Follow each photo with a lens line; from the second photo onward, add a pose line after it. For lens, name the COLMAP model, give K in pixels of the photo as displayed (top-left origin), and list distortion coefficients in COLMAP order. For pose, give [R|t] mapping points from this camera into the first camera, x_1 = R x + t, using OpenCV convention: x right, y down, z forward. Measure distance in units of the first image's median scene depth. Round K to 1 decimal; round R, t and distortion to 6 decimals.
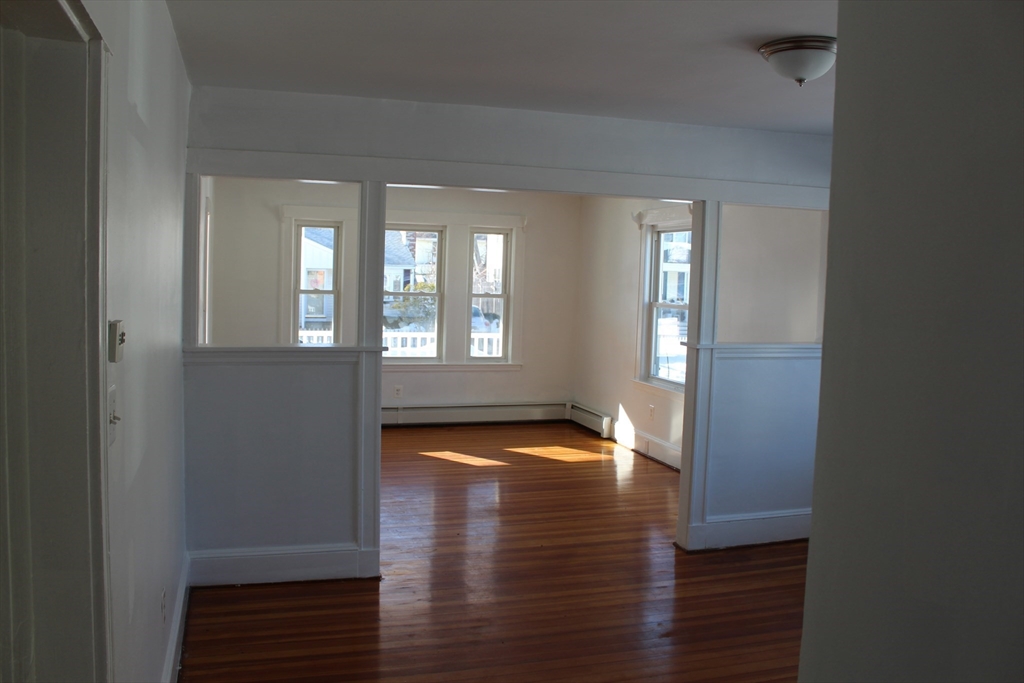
lens RADIAL K [[860.6, 0, 494.1], [0, 860.6, 341.5], [0, 0, 1]] dist [-0.147534, 0.113562]
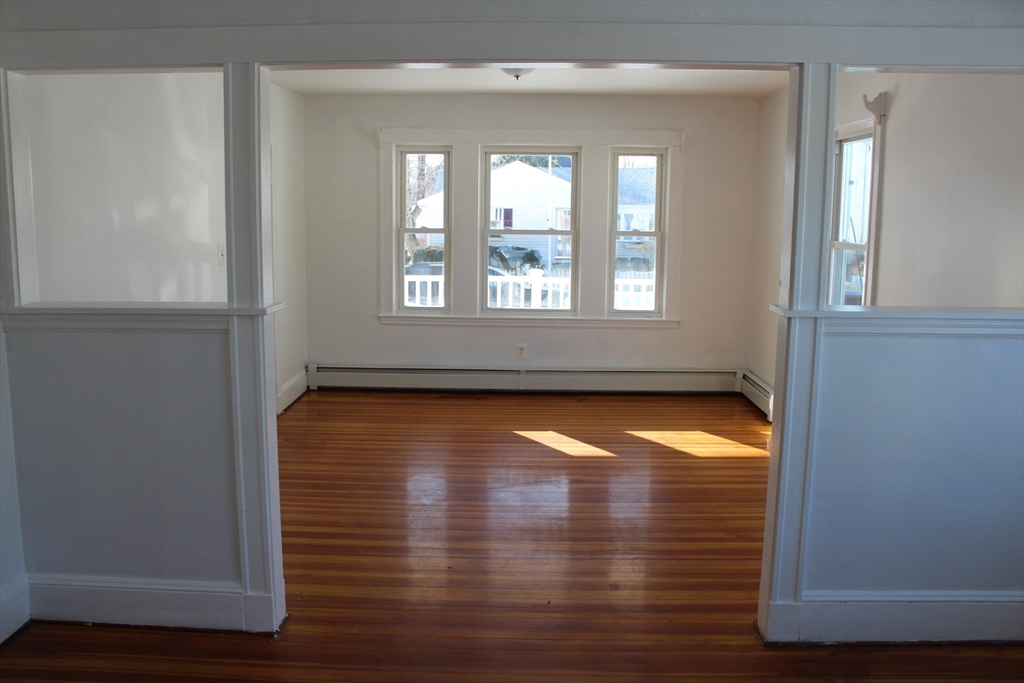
lens RADIAL K [[860.6, 0, 494.1], [0, 860.6, 341.5], [0, 0, 1]] dist [-0.147534, 0.113562]
pose [[0.945550, 0.029290, -0.324157, 0.139465], [-0.007069, 0.997556, 0.069516, -0.008461], [0.325401, -0.063439, 0.943446, 0.222529]]
